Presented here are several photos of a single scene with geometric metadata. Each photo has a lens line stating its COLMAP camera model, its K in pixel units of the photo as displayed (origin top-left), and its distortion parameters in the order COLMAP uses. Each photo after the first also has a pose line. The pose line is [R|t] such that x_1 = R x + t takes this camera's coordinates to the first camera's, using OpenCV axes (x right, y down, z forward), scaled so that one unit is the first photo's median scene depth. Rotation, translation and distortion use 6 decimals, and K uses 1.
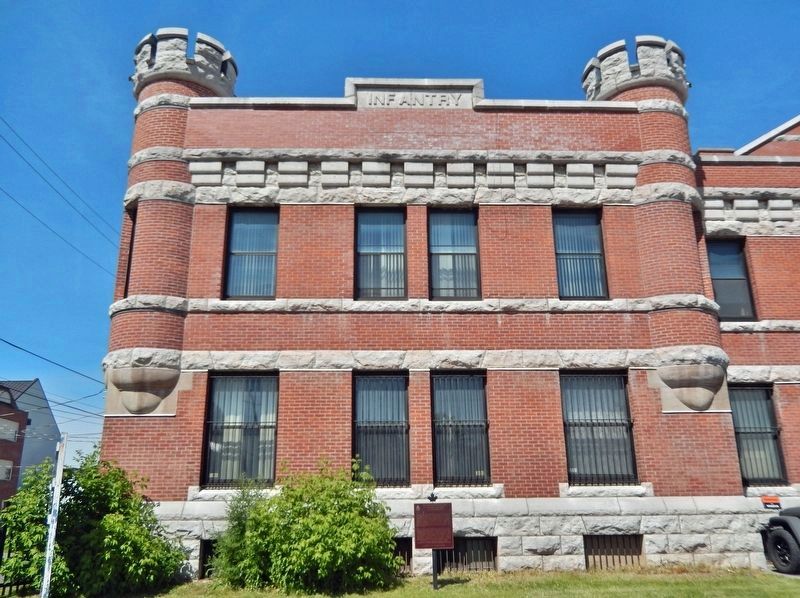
lens RADIAL K [[660.7, 0, 400.0], [0, 660.7, 299.0], [0, 0, 1]] dist [-0.016179, 0.000120]
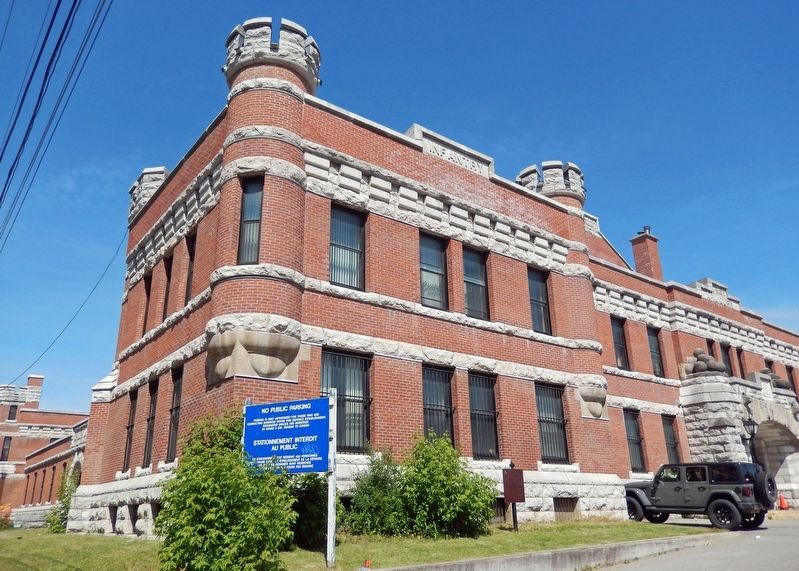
lens RADIAL K [[620.1, 0, 399.5], [0, 620.1, 285.5], [0, 0, 1]] dist [-0.001587, -0.000188]
pose [[0.807126, 0.198958, 0.555845, -0.726411], [-0.170095, 0.979949, -0.103772, 0.088918], [-0.565345, -0.010790, 0.824784, 0.067528]]
